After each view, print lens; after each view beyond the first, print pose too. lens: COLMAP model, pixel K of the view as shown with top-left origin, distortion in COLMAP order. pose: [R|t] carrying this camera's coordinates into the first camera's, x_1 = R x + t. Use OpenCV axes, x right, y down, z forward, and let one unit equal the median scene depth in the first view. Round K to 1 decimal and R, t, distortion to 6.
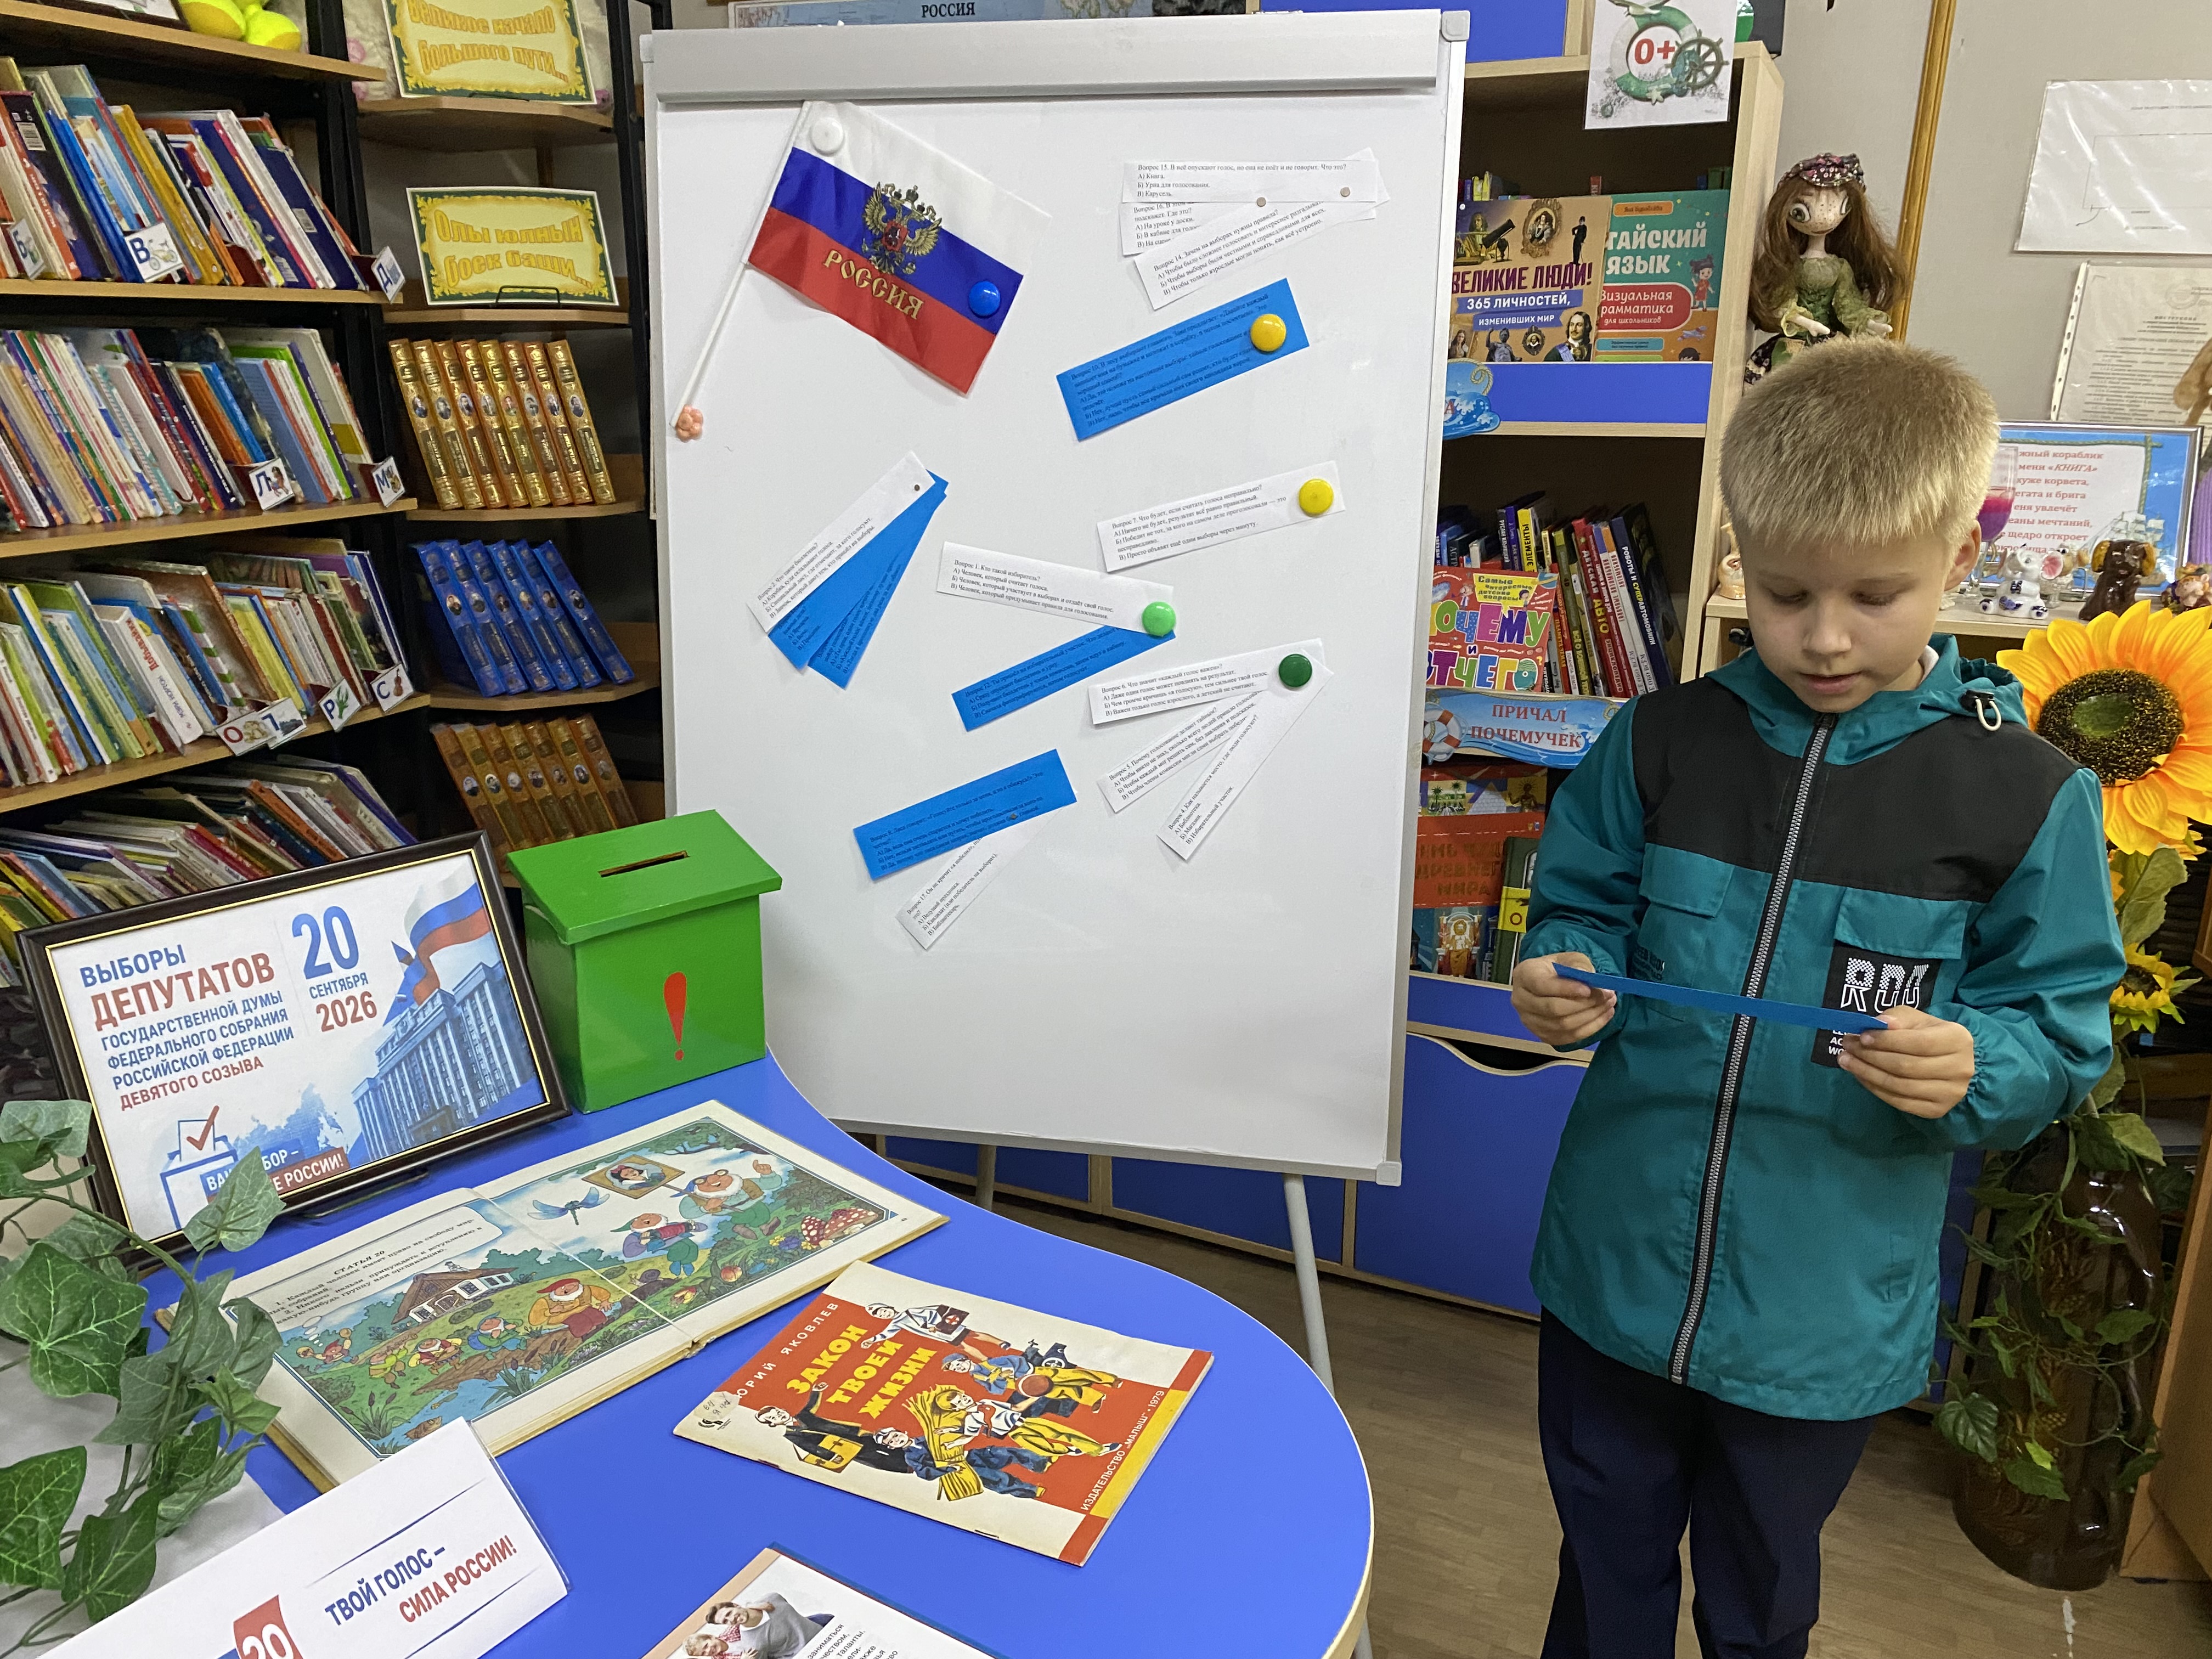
lens RADIAL K [[1697.6, 0, 1097.3], [0, 1697.6, 829.3], [0, 0, 1]] dist [0.002764, -0.000647]
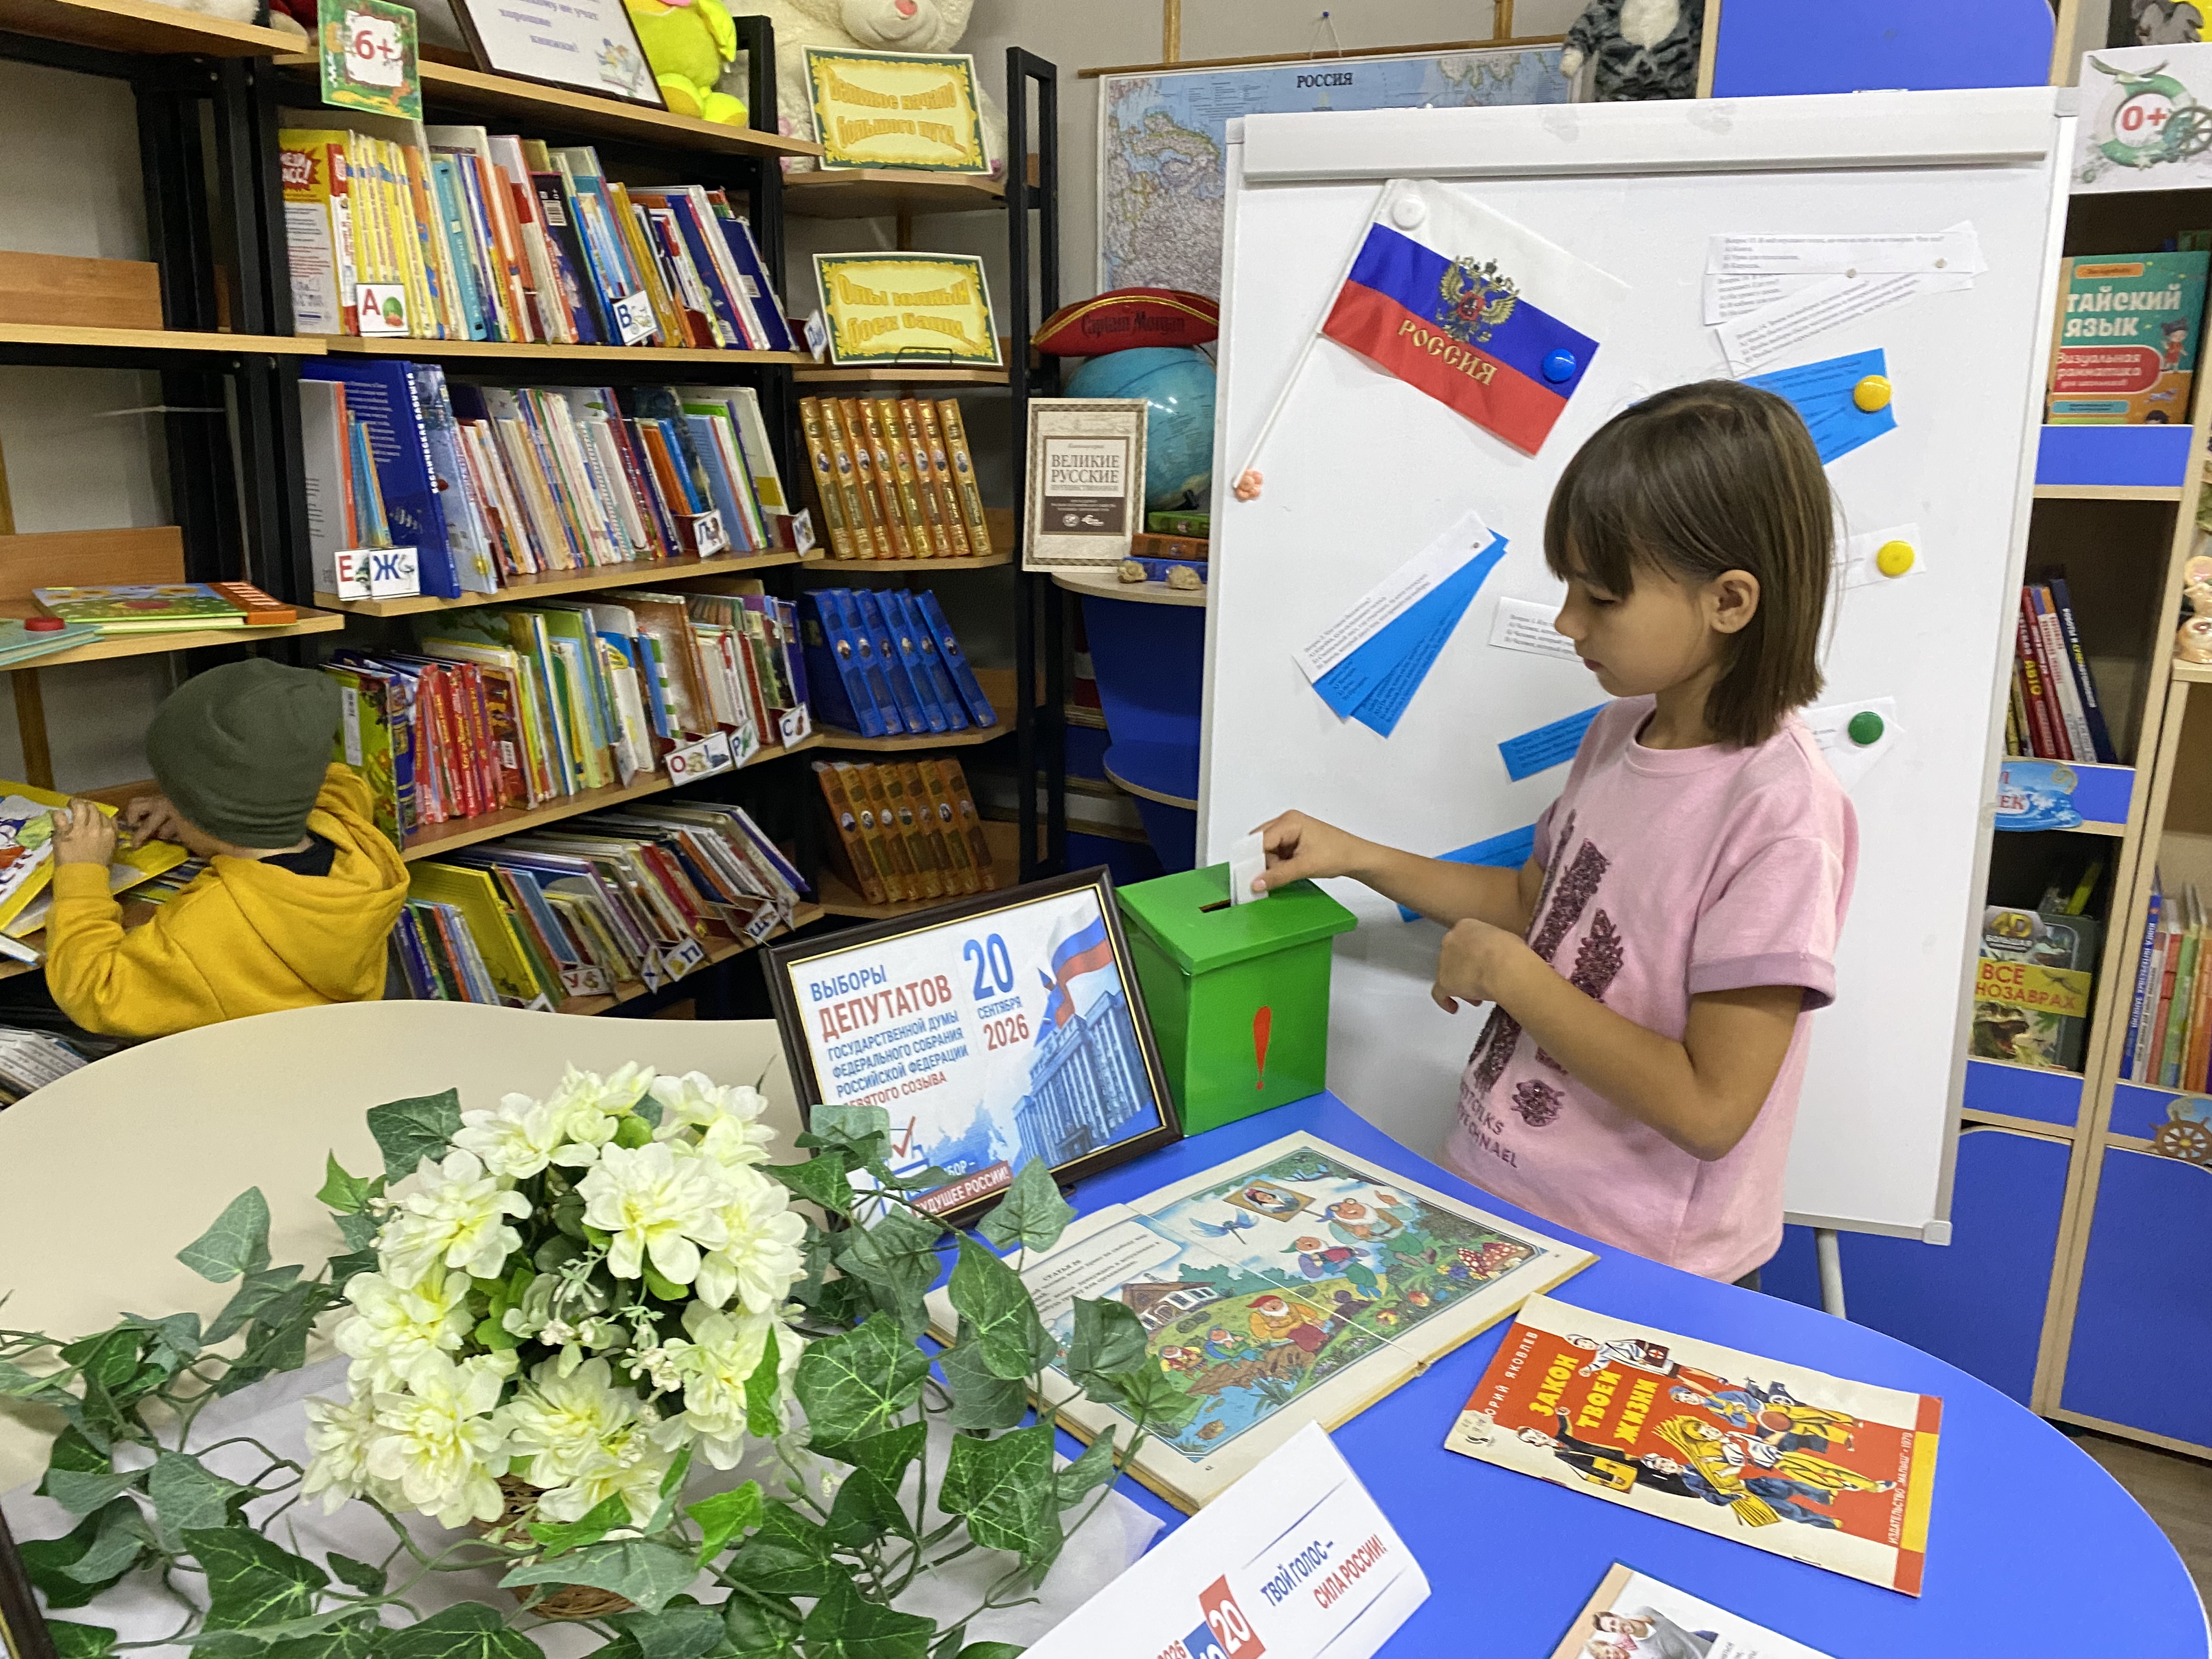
lens RADIAL K [[1697.6, 0, 1109.2], [0, 1697.6, 820.4], [0, 0, 1]] dist [0.002764, -0.000647]
pose [[0.996144, 0.023691, -0.084474, -0.244648], [-0.026503, 0.999126, -0.032314, 0.006040], [0.083635, 0.034428, 0.995902, -0.046555]]
